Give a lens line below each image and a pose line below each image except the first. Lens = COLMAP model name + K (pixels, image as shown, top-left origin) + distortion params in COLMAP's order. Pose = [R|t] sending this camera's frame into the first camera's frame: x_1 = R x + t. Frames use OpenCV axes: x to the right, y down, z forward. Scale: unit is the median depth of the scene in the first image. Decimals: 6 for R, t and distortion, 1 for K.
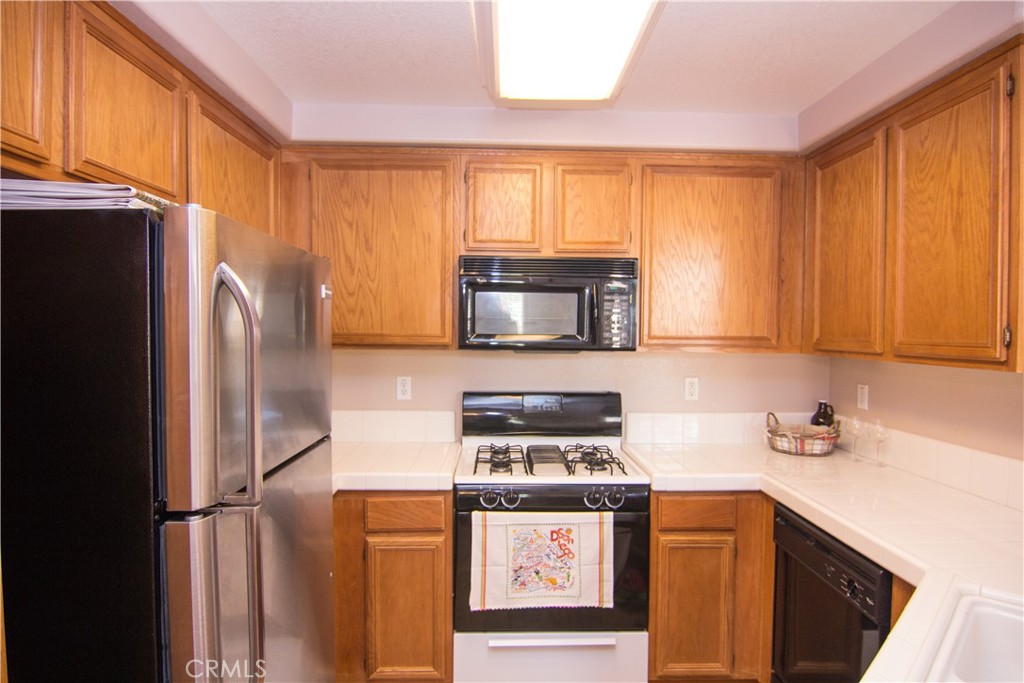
lens RADIAL K [[576.9, 0, 514.3], [0, 576.9, 343.4], [0, 0, 1]] dist [-0.004738, -0.013612]
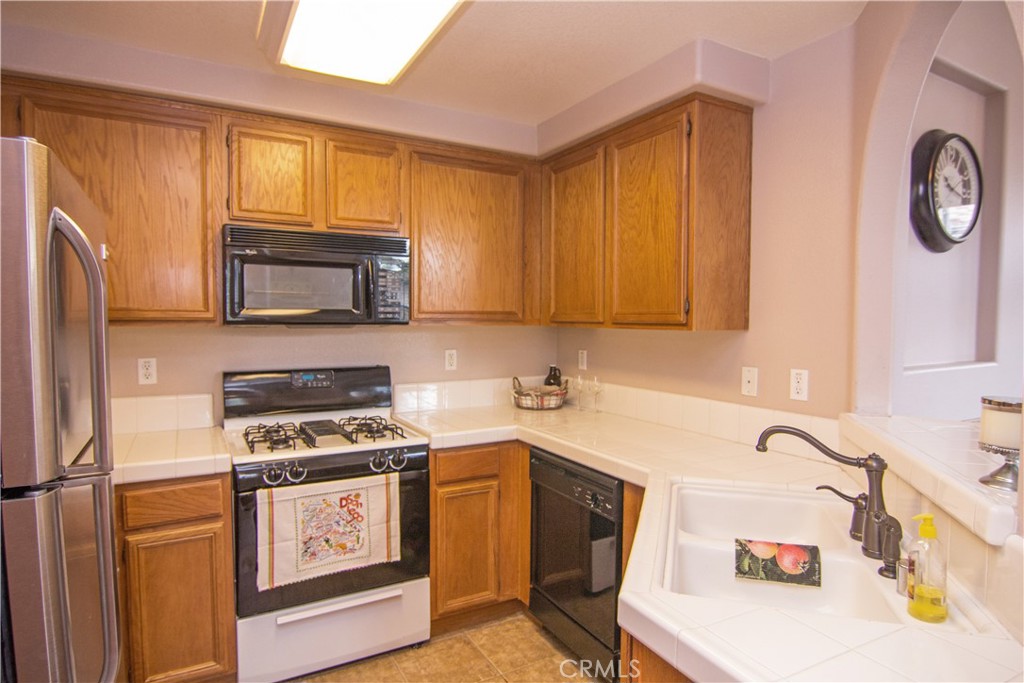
lens RADIAL K [[576.9, 0, 514.3], [0, 576.9, 343.4], [0, 0, 1]] dist [-0.004738, -0.013612]
pose [[0.885121, -0.025703, 0.464651, -0.125569], [0.014920, 0.999528, 0.026869, 0.024301], [-0.465122, -0.016850, 0.885086, -0.049470]]
